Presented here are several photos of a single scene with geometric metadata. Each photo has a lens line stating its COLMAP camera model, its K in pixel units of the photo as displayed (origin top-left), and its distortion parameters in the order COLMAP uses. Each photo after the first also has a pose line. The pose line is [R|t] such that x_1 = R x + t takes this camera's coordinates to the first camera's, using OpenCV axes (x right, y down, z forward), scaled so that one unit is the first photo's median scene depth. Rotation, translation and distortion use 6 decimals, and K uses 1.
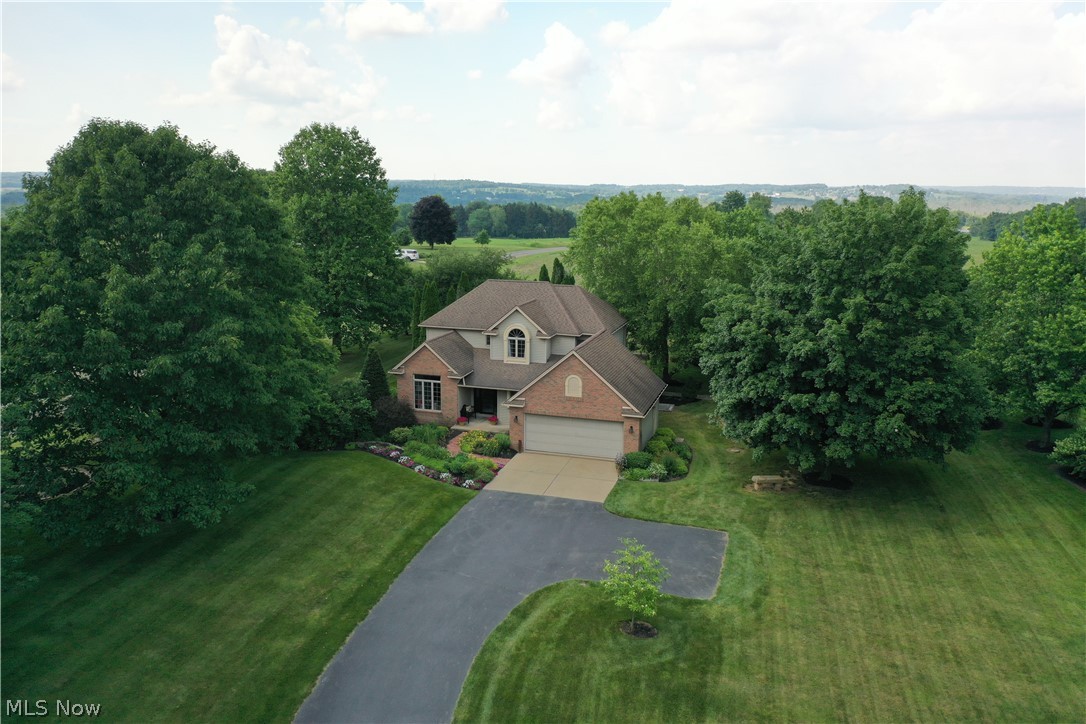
lens RADIAL K [[863.5, 0, 541.4], [0, 863.5, 361.6], [0, 0, 1]] dist [-0.006943, -0.000433]
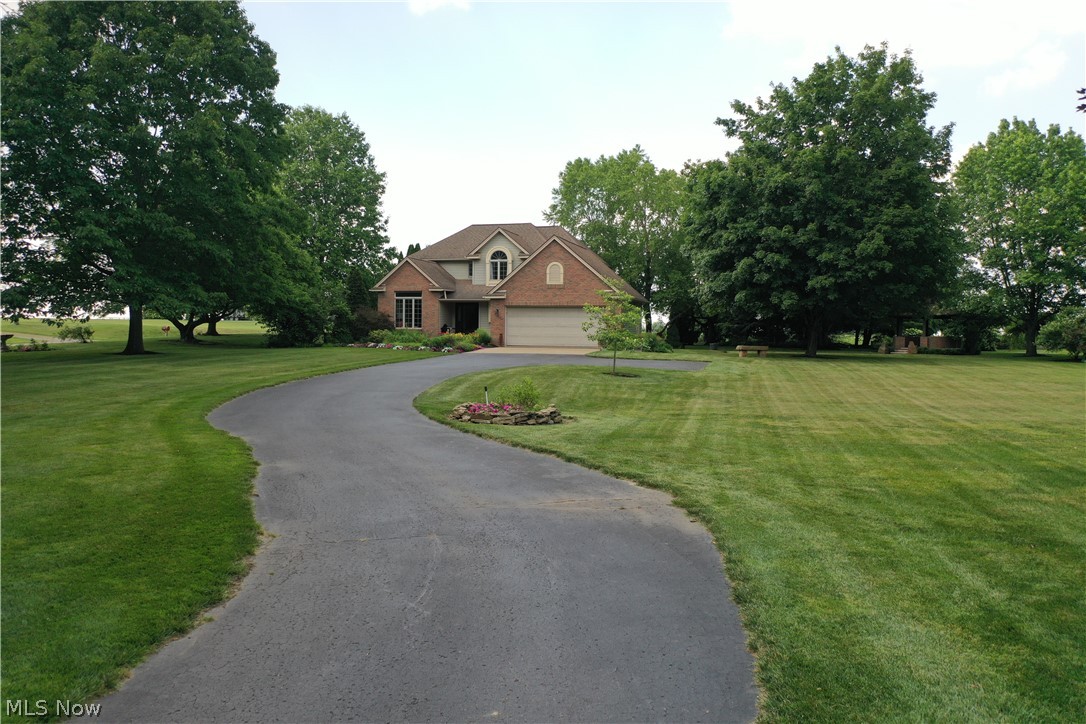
lens RADIAL K [[863.5, 0, 544.5], [0, 863.5, 362.9], [0, 0, 1]] dist [-0.006943, -0.000433]
pose [[0.999859, 0.000420, 0.016781, 0.007743], [0.002376, 0.986089, -0.166202, 0.263784], [-0.016617, 0.166219, 0.985949, 0.031303]]
